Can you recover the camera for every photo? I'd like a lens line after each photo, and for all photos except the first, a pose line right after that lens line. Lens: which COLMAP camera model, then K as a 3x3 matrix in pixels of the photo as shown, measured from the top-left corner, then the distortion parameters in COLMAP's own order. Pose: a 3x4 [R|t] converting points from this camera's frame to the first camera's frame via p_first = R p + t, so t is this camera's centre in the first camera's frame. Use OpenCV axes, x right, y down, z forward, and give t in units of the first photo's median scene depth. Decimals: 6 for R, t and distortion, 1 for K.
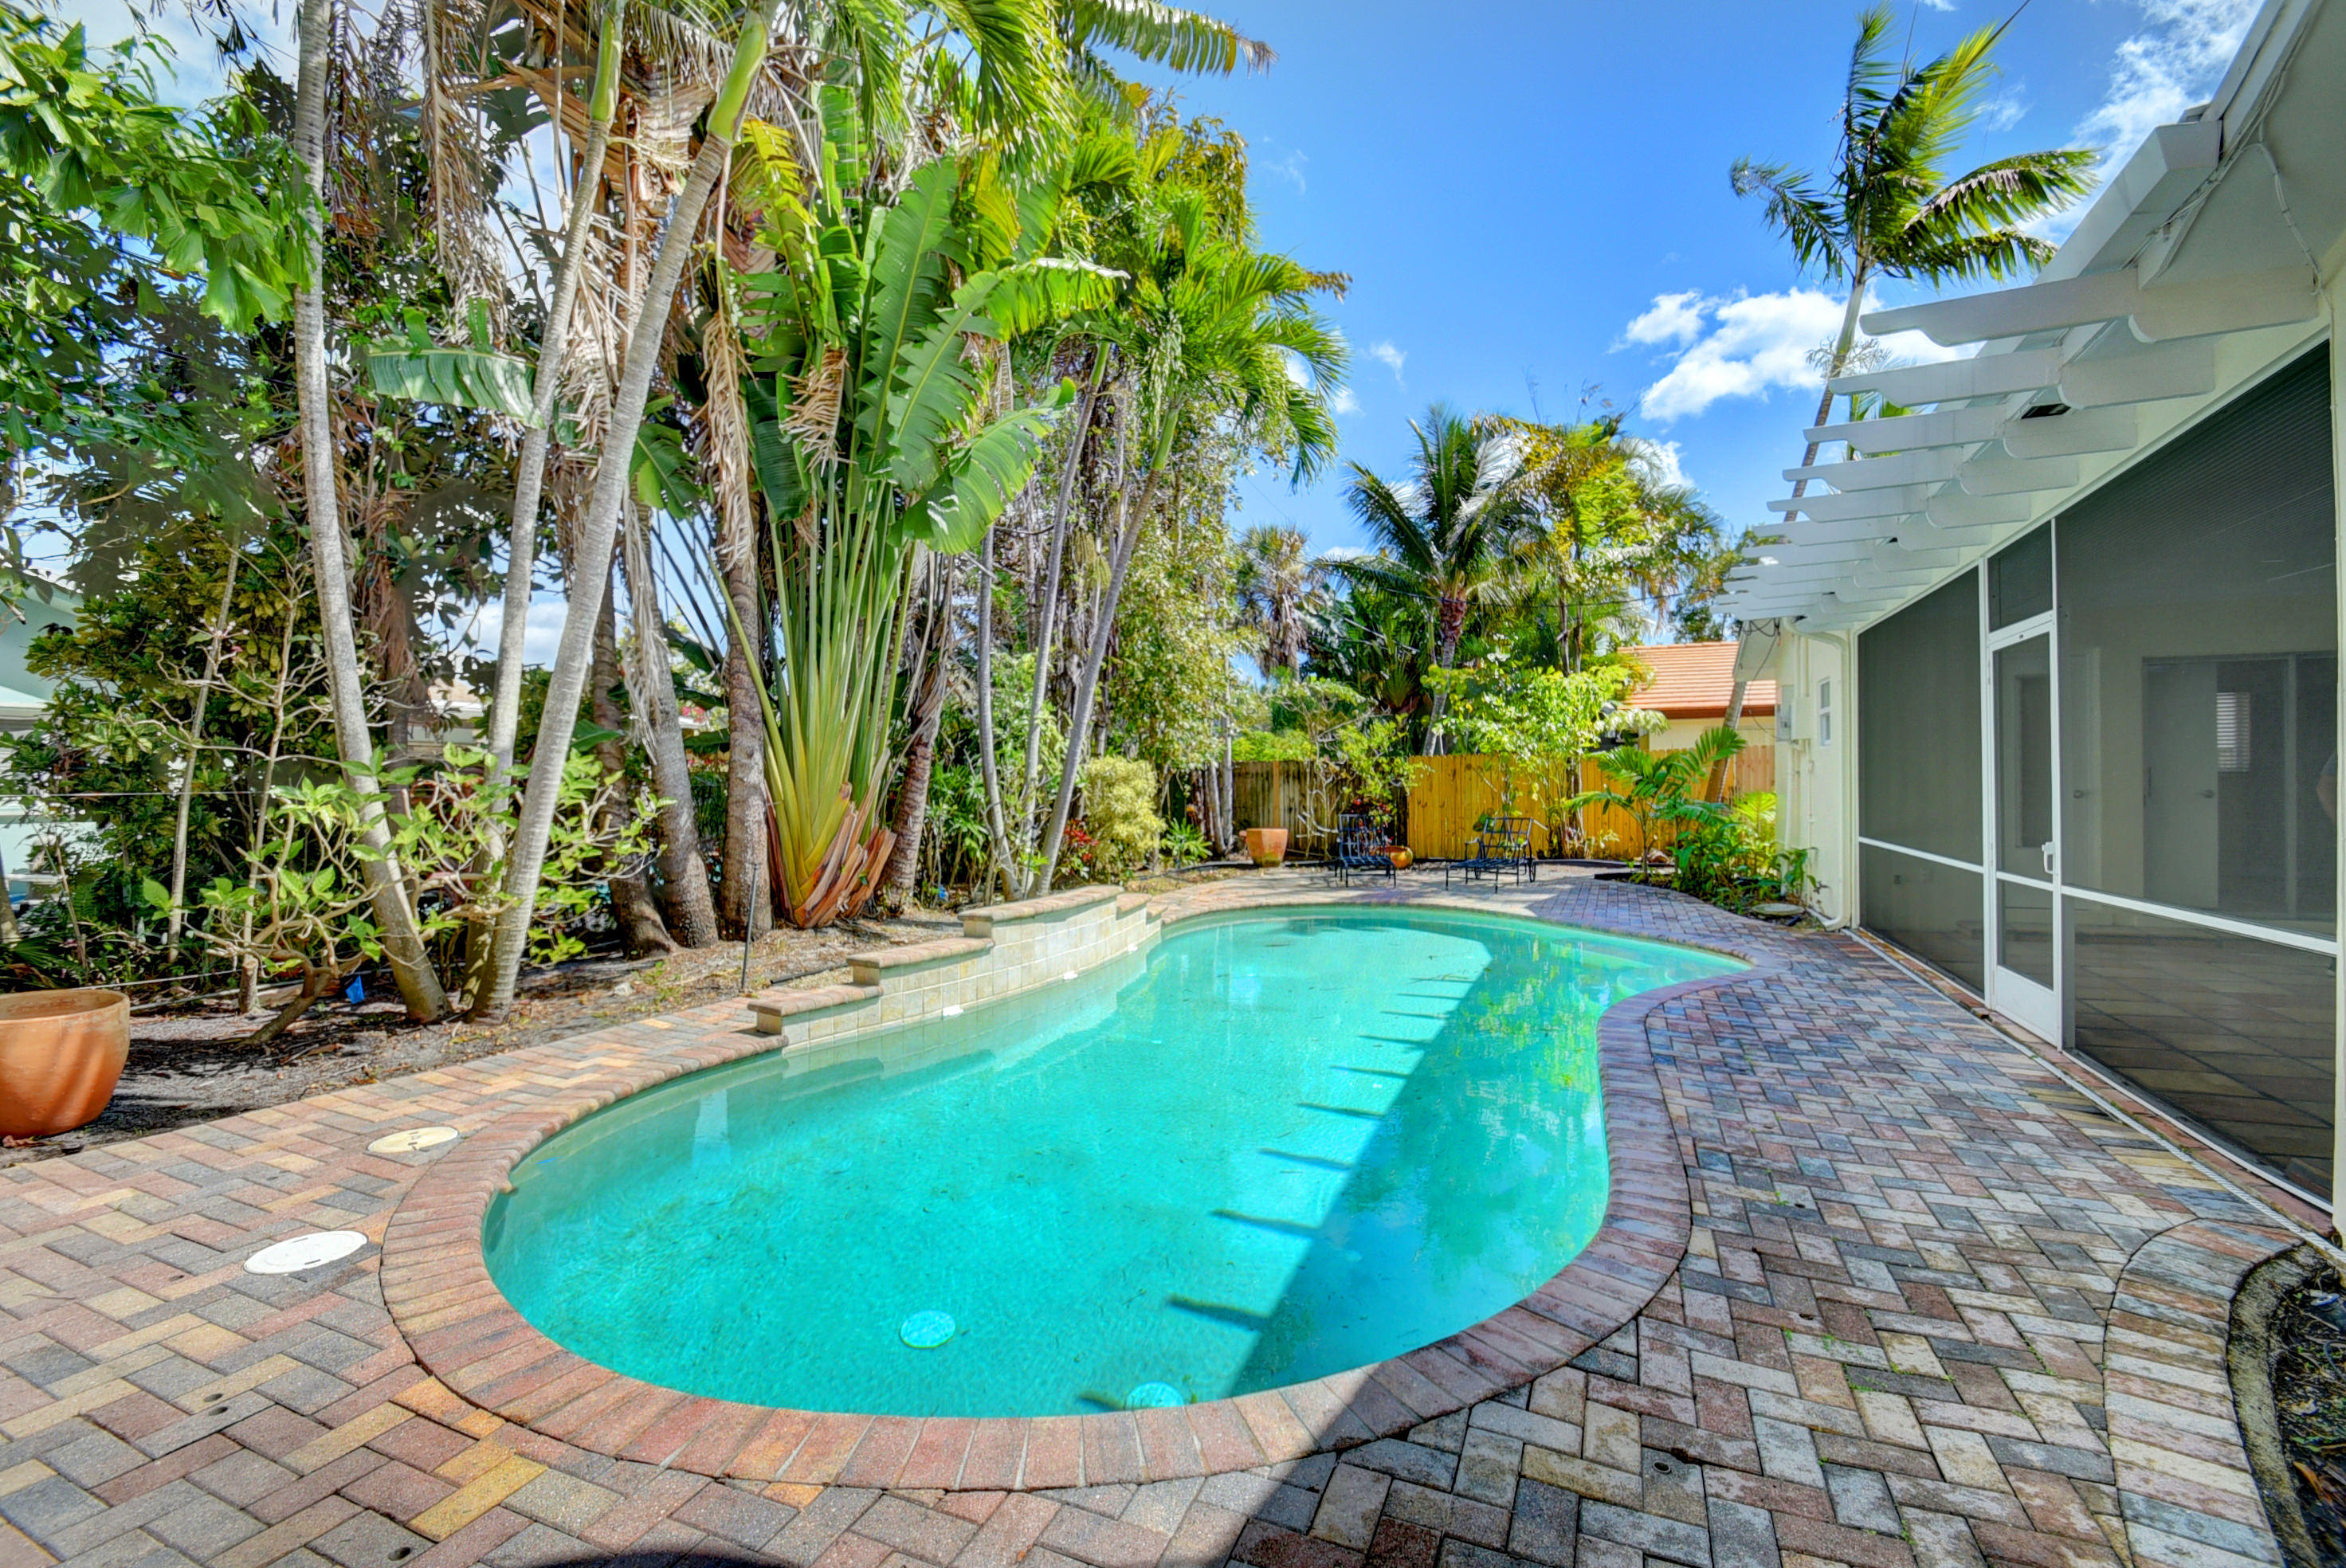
lens RADIAL K [[1027.4, 0, 1155.4], [0, 1027.4, 789.6], [0, 0, 1]] dist [0.010209, -0.016072]
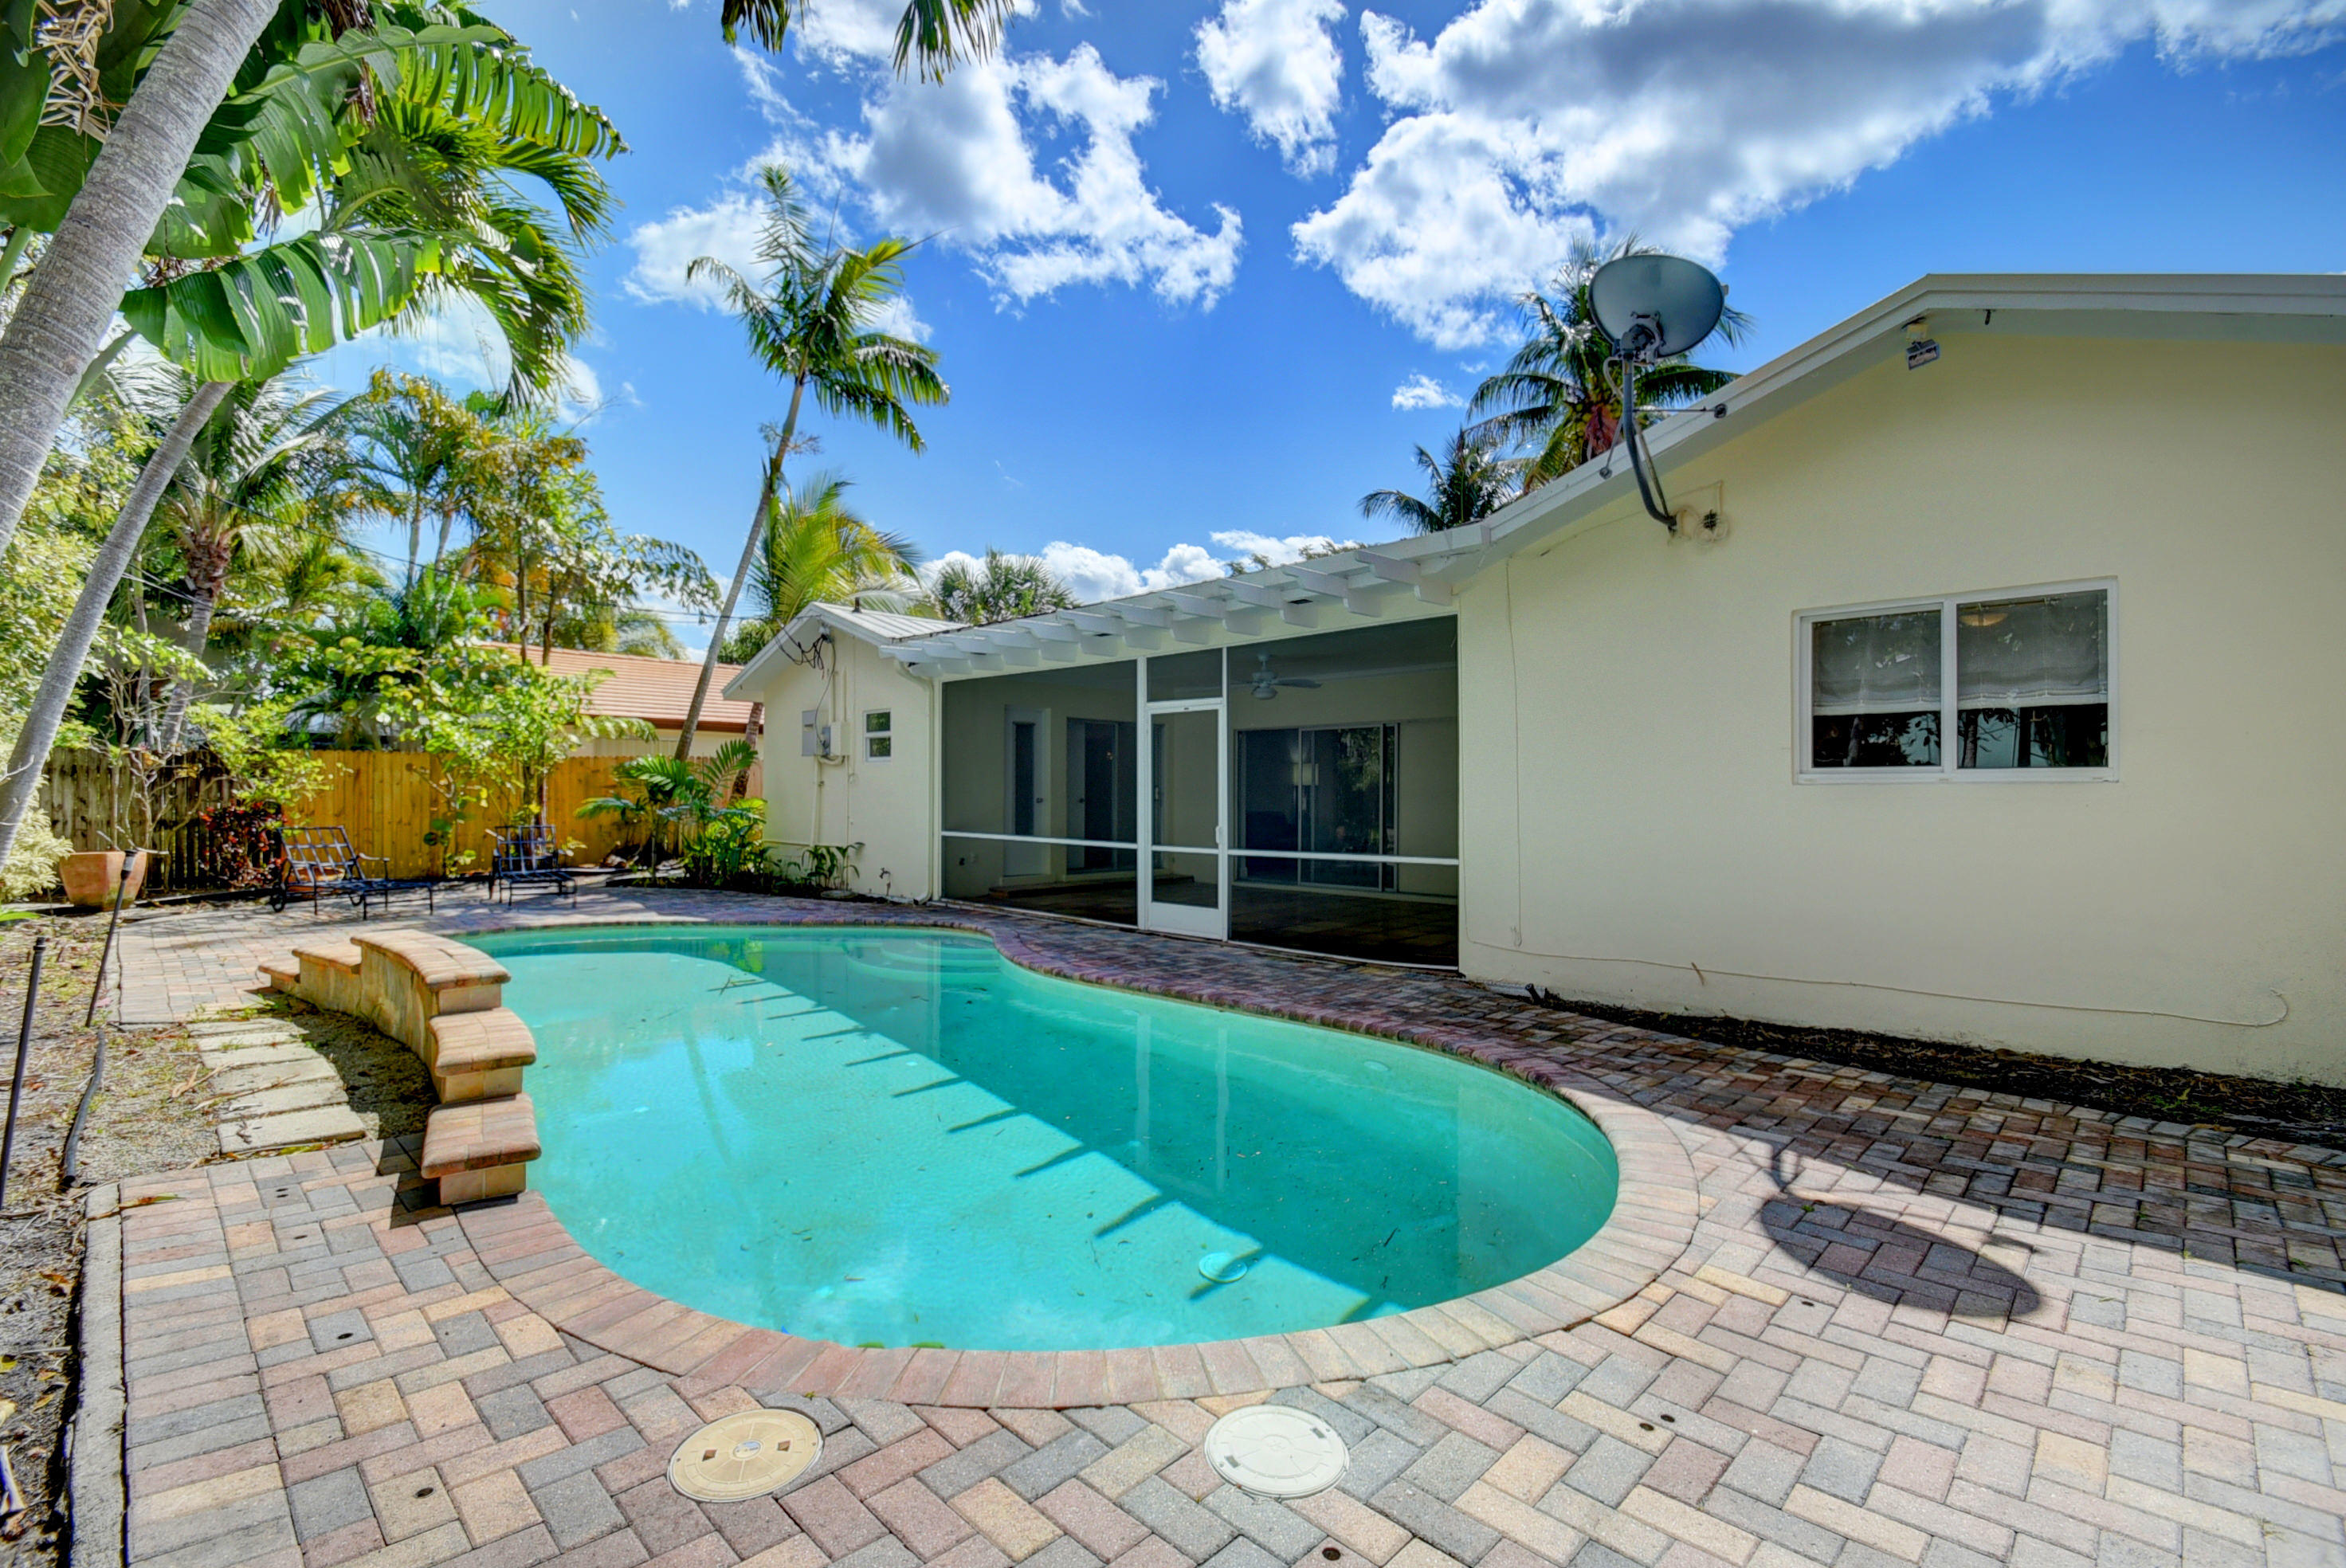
lens RADIAL K [[1027.4, 0, 1155.4], [0, 1027.4, 789.6], [0, 0, 1]] dist [0.010209, -0.016072]
pose [[0.351541, 0.012144, 0.936094, -1.242646], [-0.004313, 0.999926, -0.011352, 0.012373], [-0.936163, -0.000047, 0.351567, 0.683113]]
